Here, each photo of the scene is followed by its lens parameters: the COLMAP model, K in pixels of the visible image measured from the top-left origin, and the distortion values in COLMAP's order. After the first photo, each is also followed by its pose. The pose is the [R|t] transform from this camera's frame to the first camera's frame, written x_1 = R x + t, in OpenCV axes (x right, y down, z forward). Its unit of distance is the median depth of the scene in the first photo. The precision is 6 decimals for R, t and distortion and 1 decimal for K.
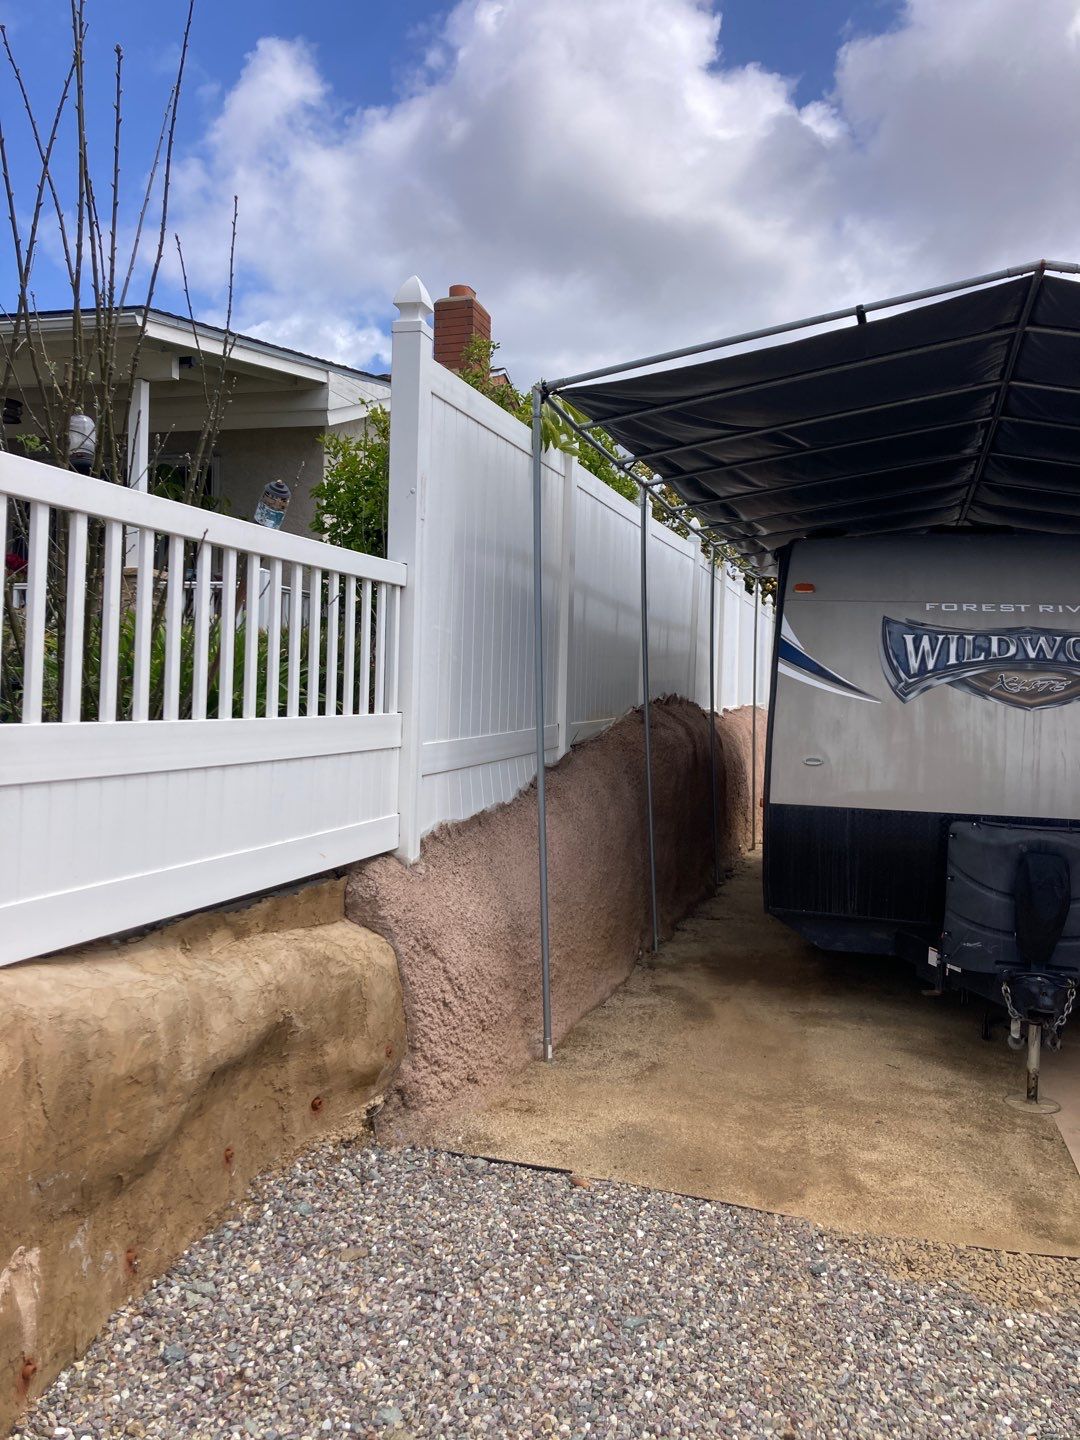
lens RADIAL K [[1183.4, 0, 547.3], [0, 1183.4, 712.7], [0, 0, 1]] dist [0.015518, -0.007477]
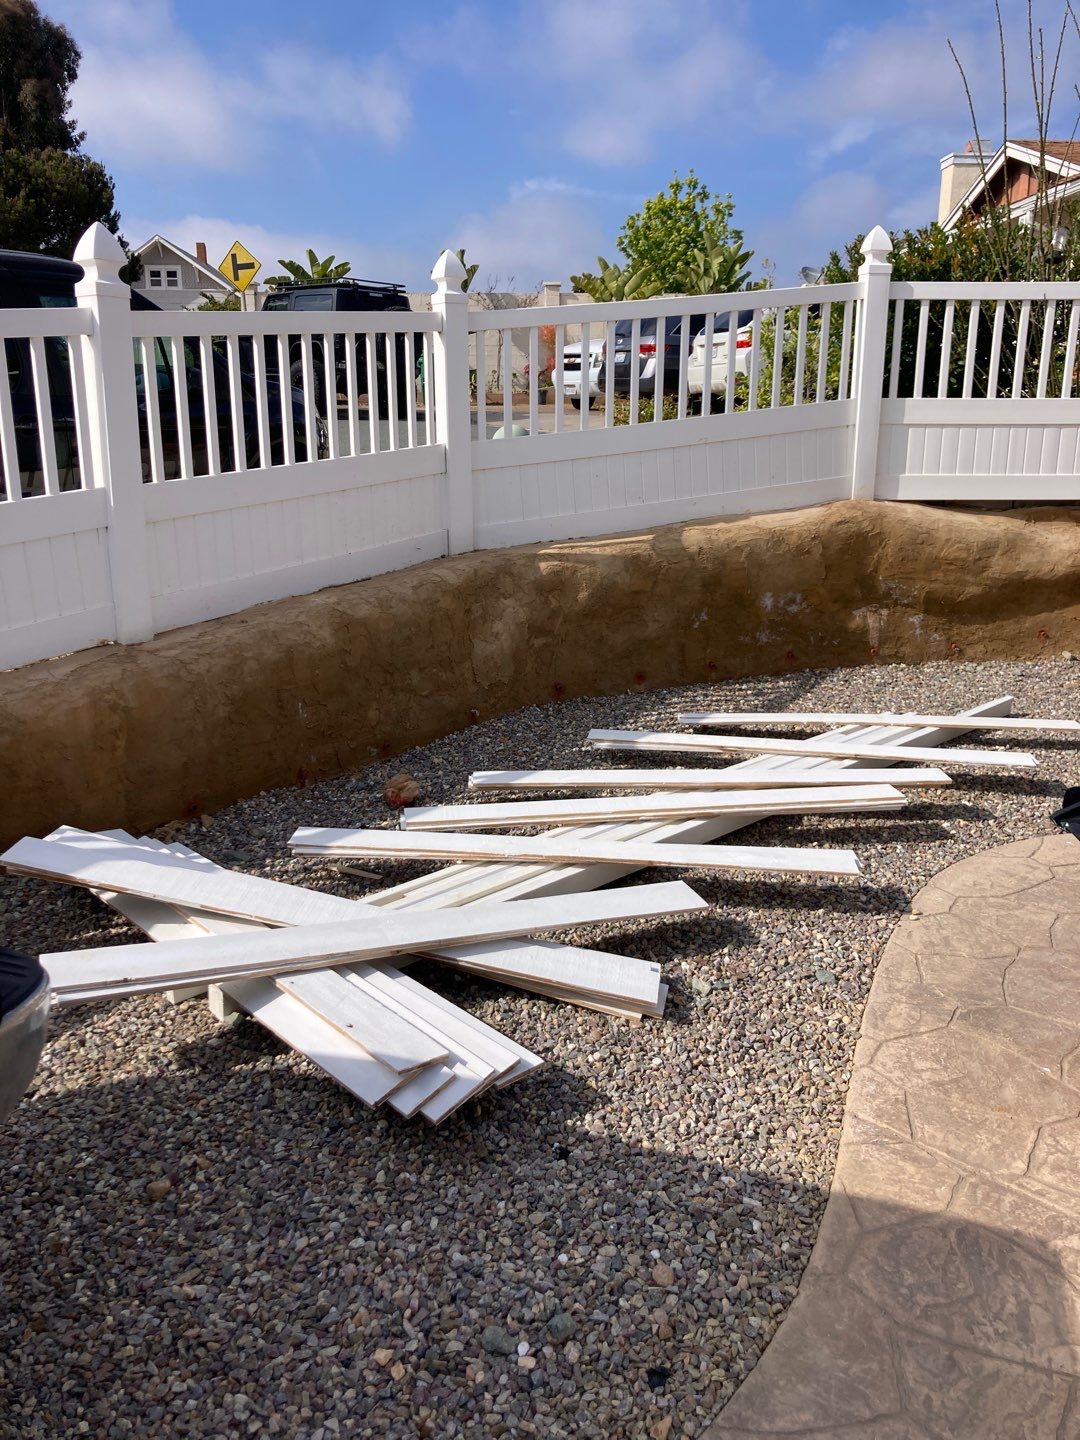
lens RADIAL K [[1183.4, 0, 544.1], [0, 1183.4, 719.3], [0, 0, 1]] dist [0.015518, -0.007477]
pose [[0.296912, 0.214354, -0.930535, 0.972303], [-0.008862, 0.975056, 0.221783, 0.065874], [0.954864, -0.057604, 0.291406, -0.252067]]
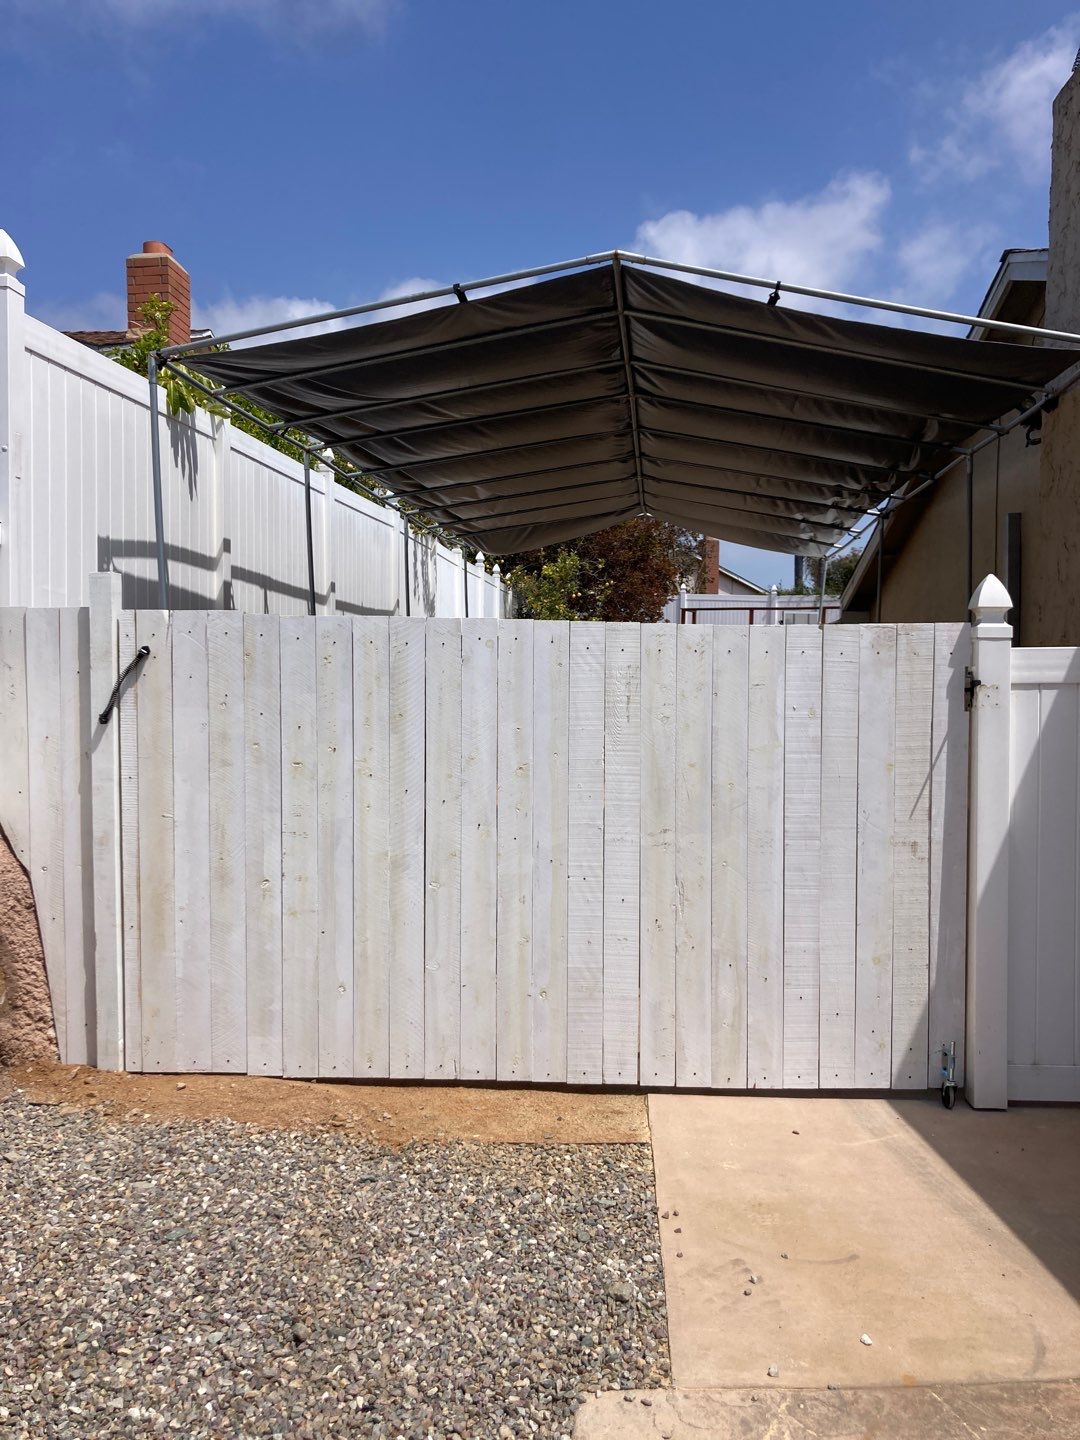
lens RADIAL K [[1183.4, 0, 541.4], [0, 1183.4, 710.7], [0, 0, 1]] dist [0.015518, -0.007477]
pose [[0.982117, -0.022259, 0.186952, 0.135989], [0.017954, 0.999534, 0.024691, 0.013832], [-0.187414, -0.020893, 0.982059, -0.067196]]
